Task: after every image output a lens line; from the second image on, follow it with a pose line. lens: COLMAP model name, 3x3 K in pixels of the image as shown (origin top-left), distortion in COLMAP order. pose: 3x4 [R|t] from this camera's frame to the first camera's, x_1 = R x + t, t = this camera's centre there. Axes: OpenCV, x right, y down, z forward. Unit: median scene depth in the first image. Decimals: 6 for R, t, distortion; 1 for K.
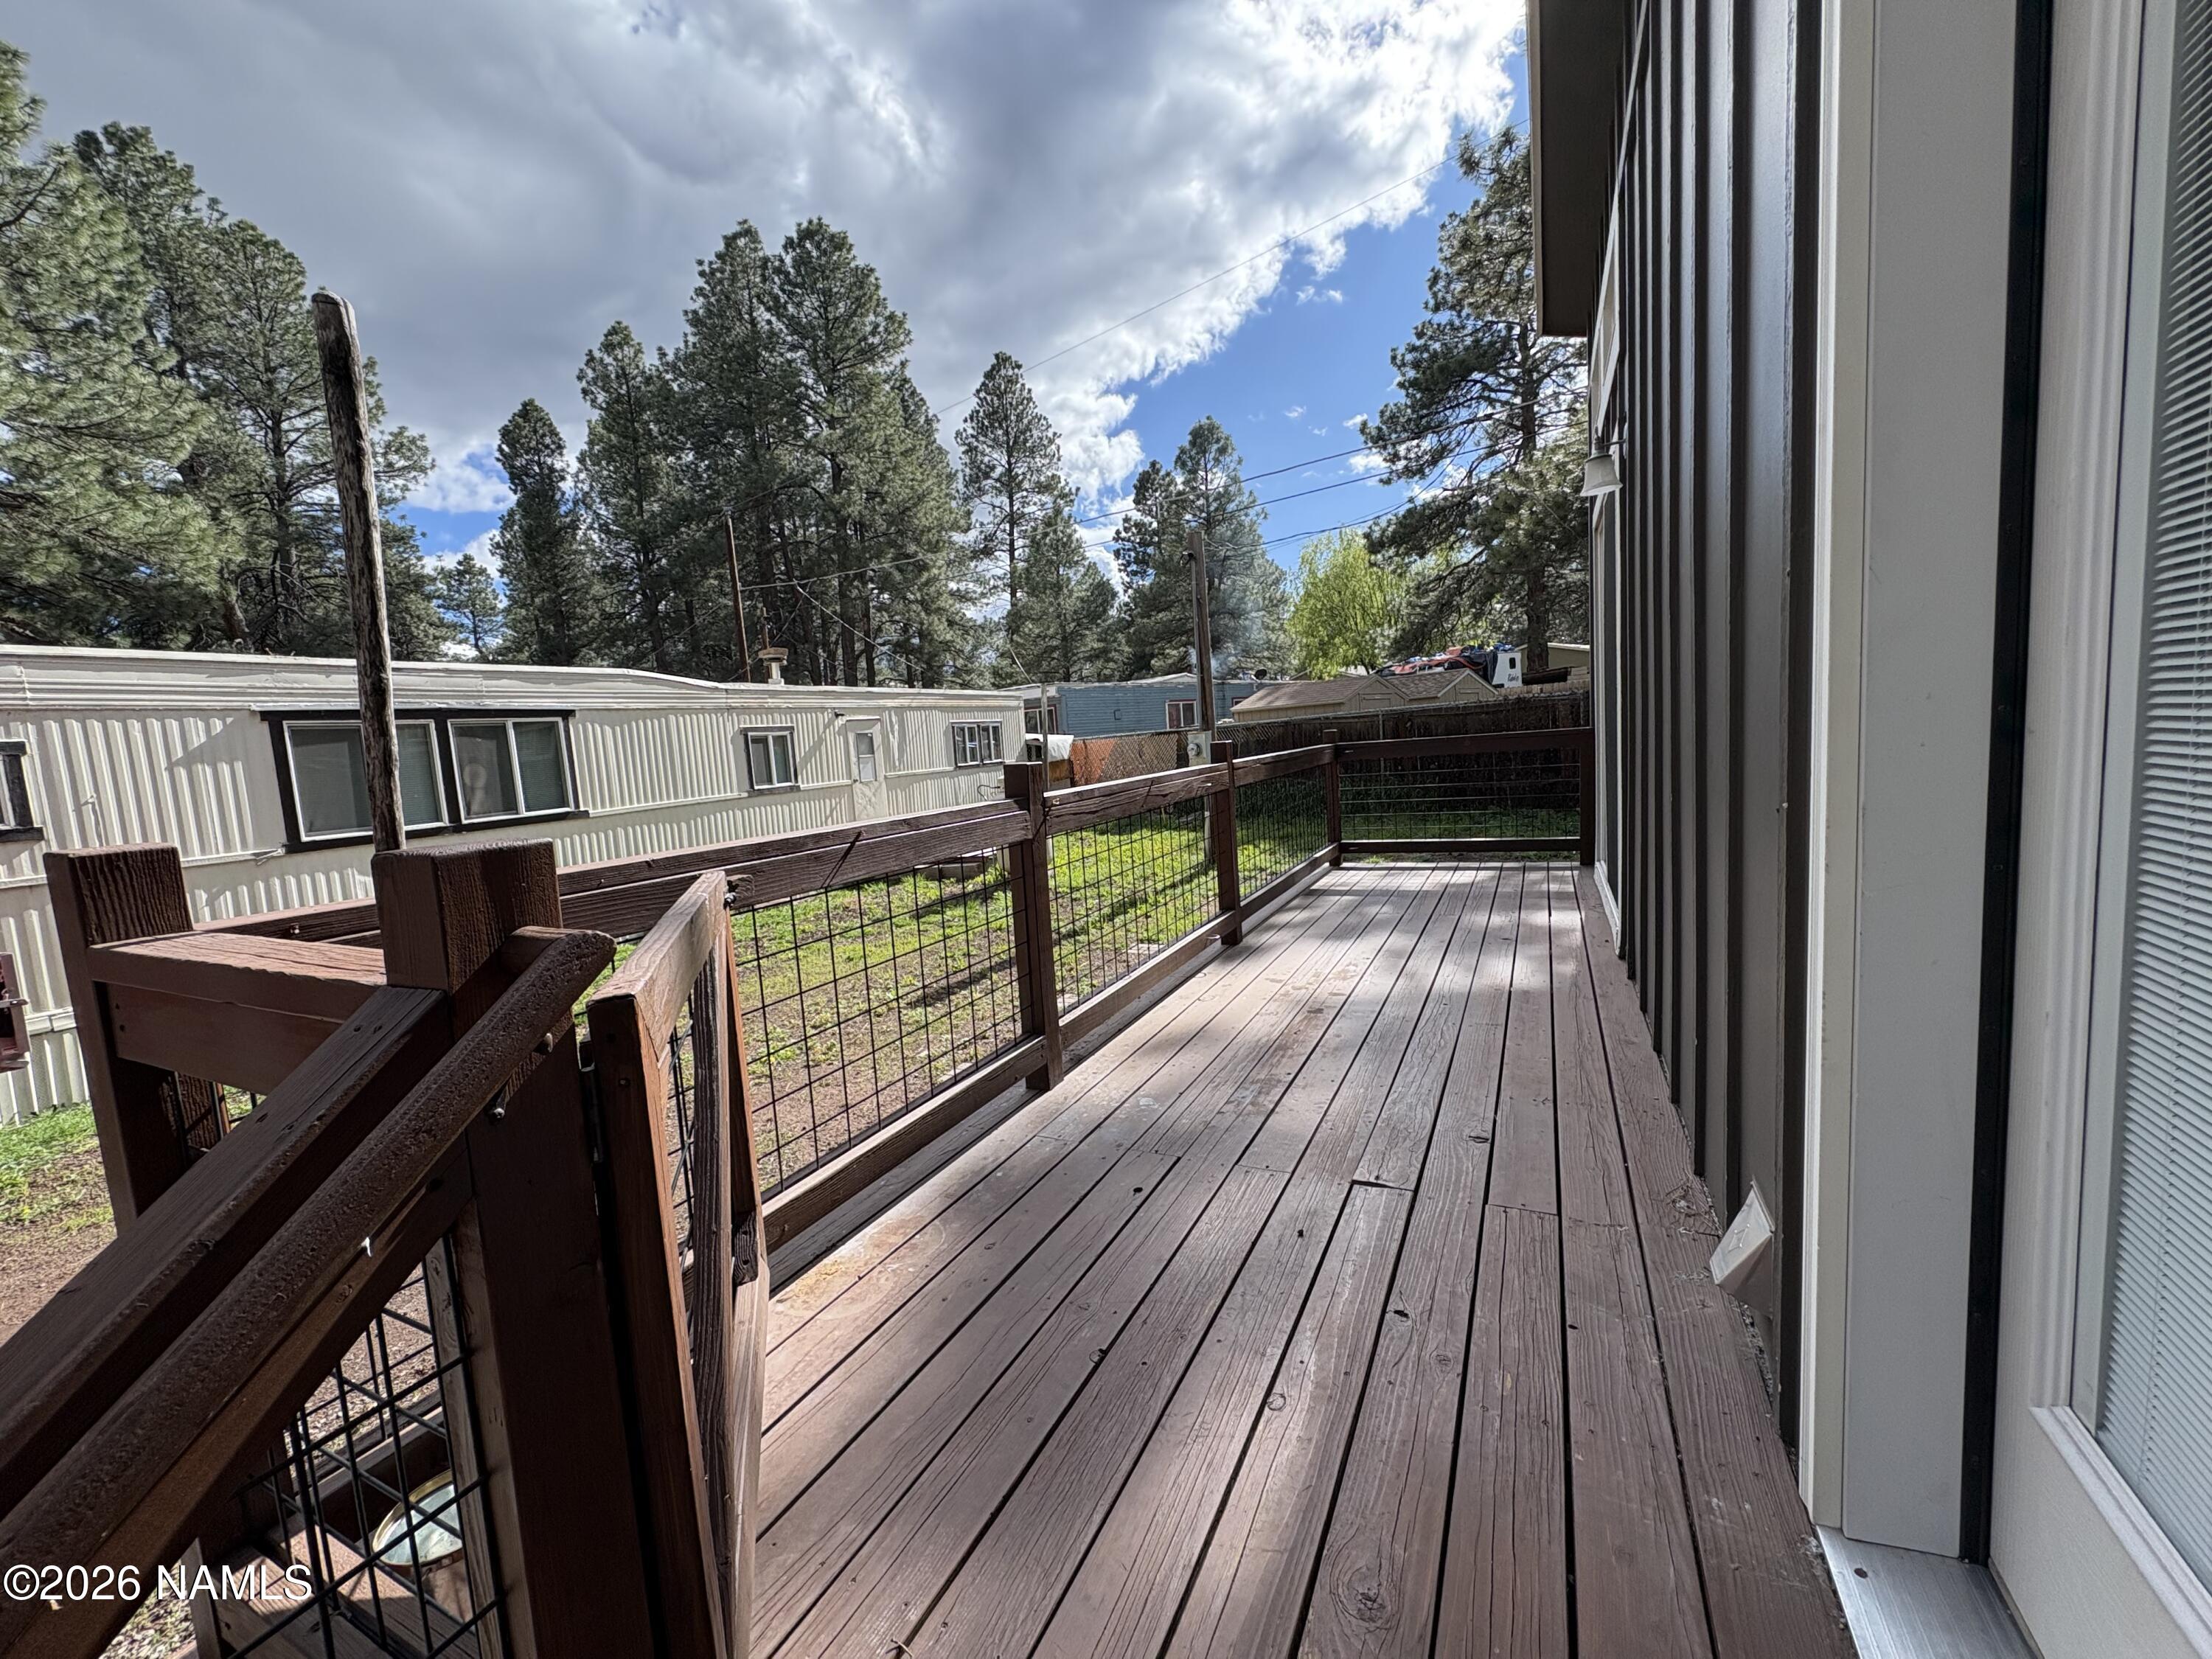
lens RADIAL K [[879.2, 0, 1104.5], [0, 879.2, 827.8], [0, 0, 1]] dist [0.000205, 0.000594]
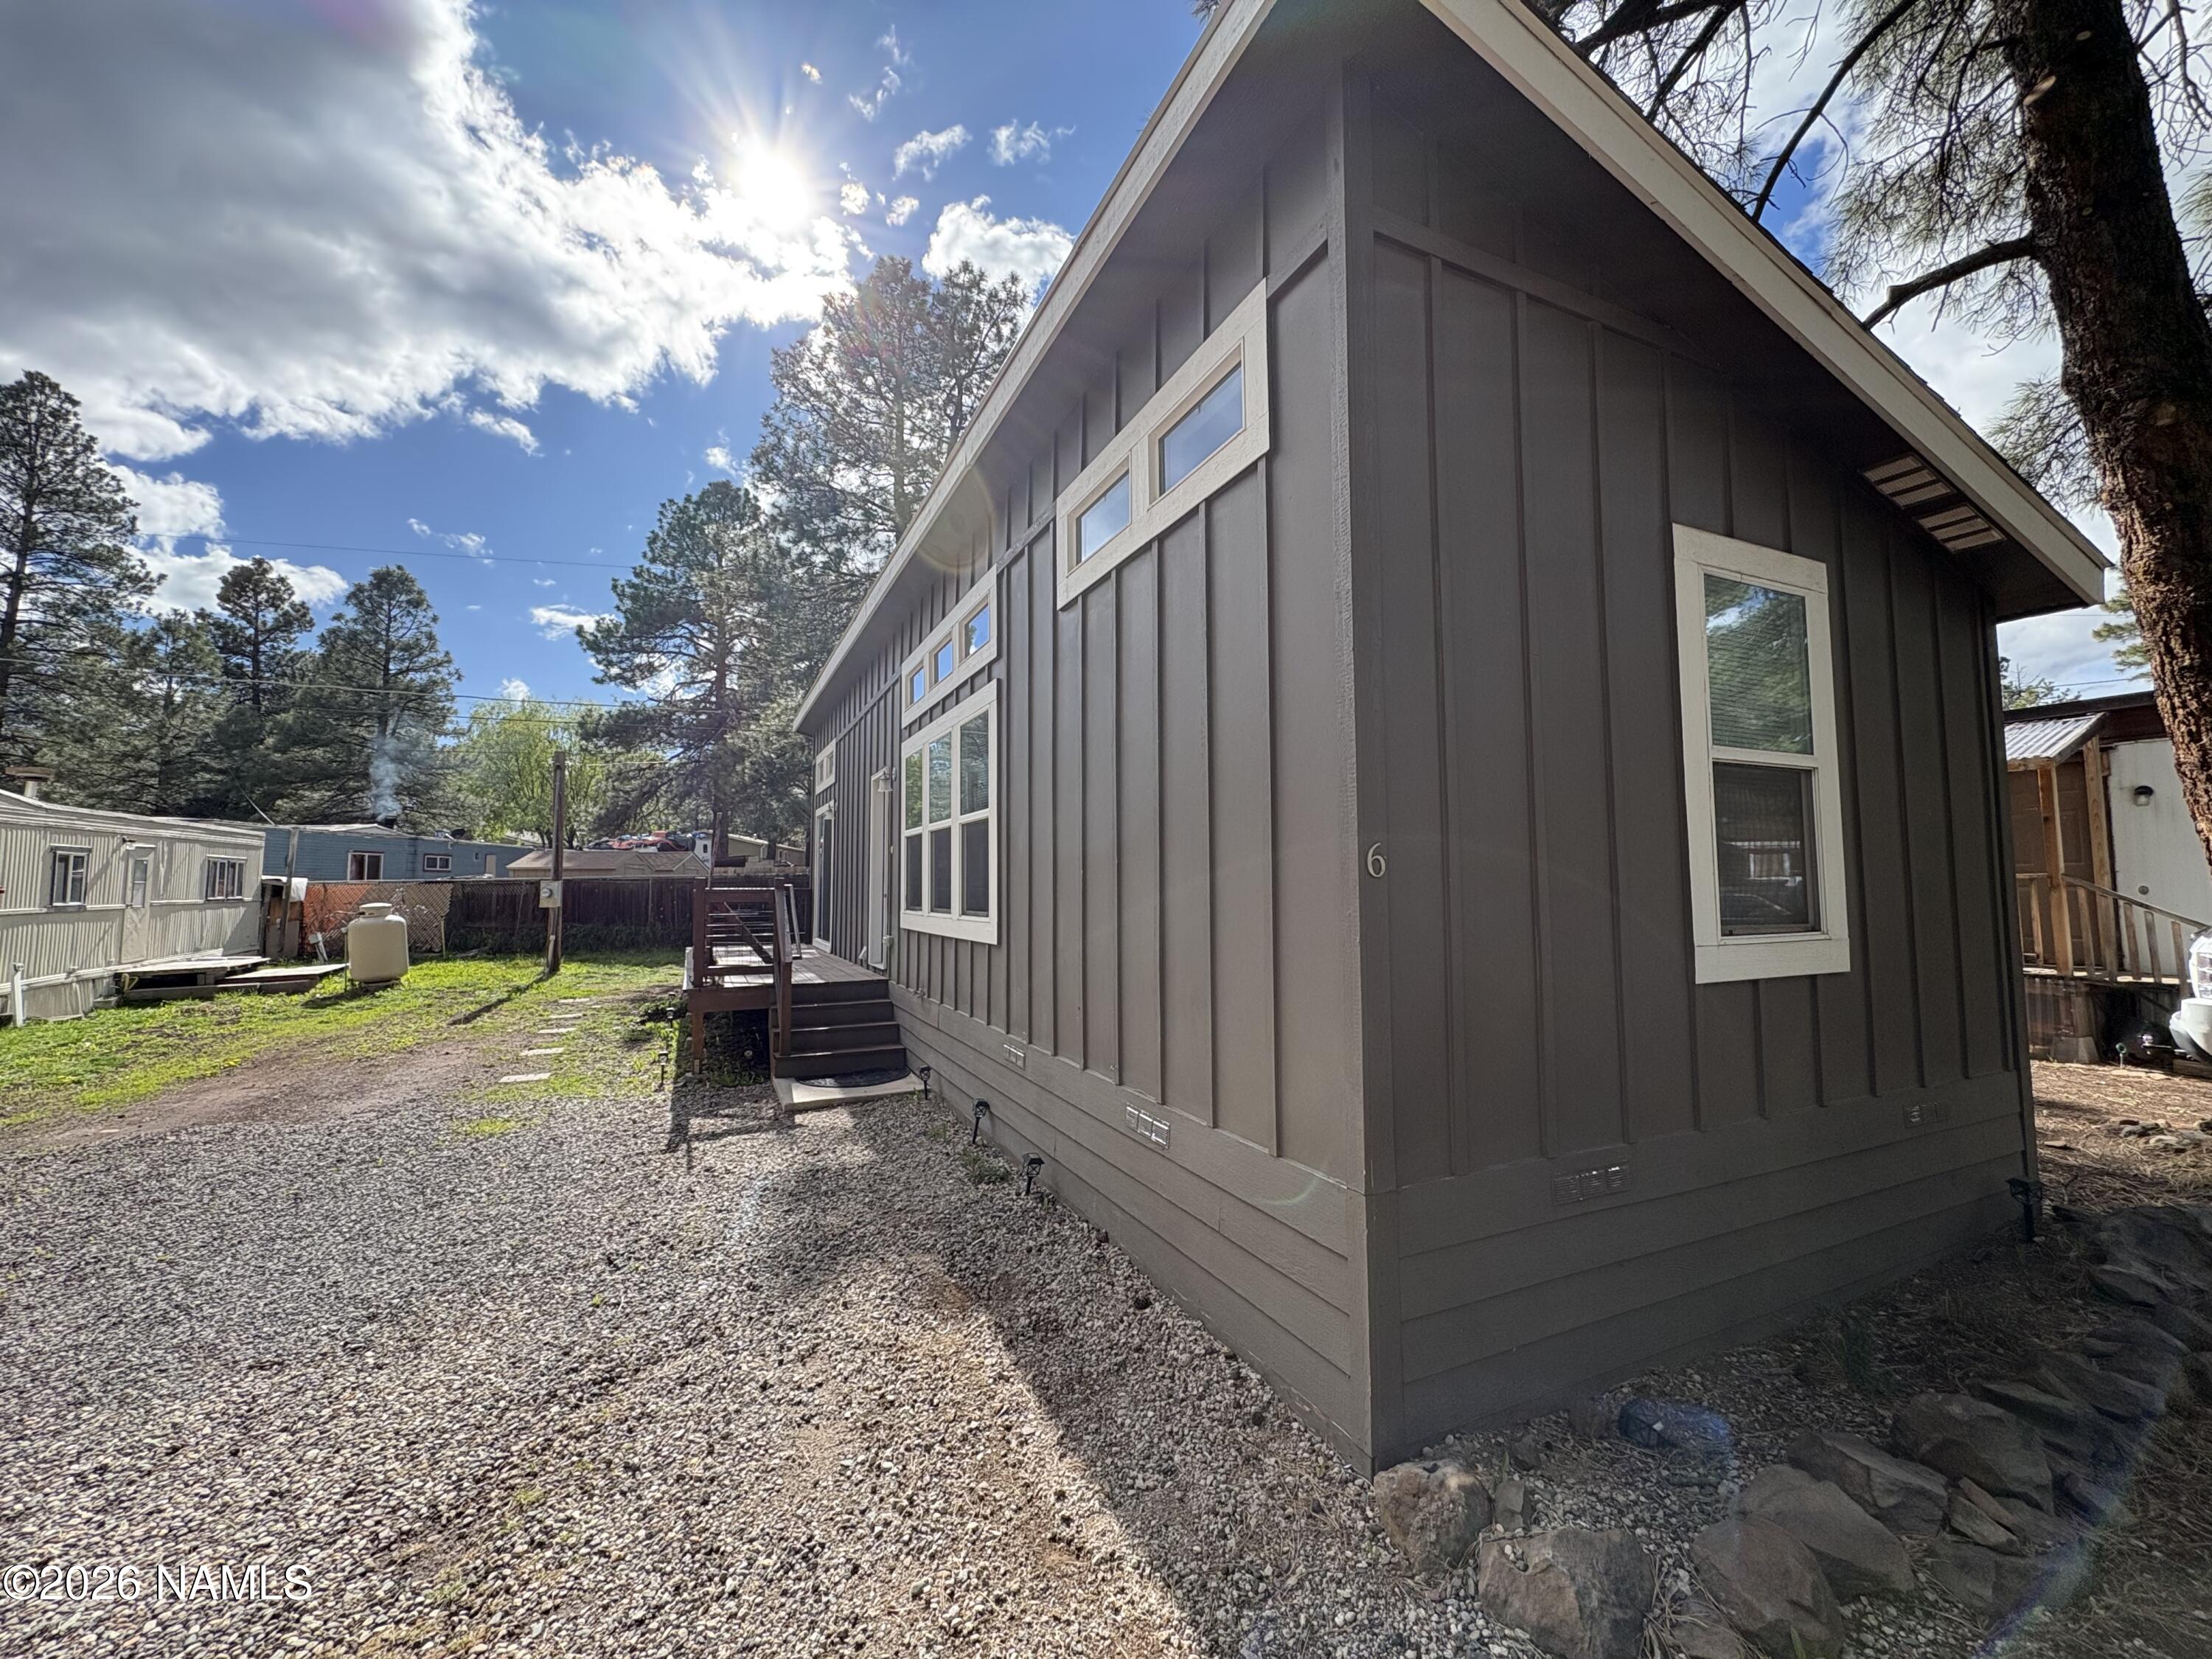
lens RADIAL K [[879.2, 0, 1104.5], [0, 879.2, 827.8], [0, 0, 1]] dist [0.000205, 0.000594]
pose [[0.644455, 0.114456, 0.756028, -0.105590], [0.042581, 0.981827, -0.184937, 0.035486], [-0.763456, 0.151376, 0.627870, -0.204857]]
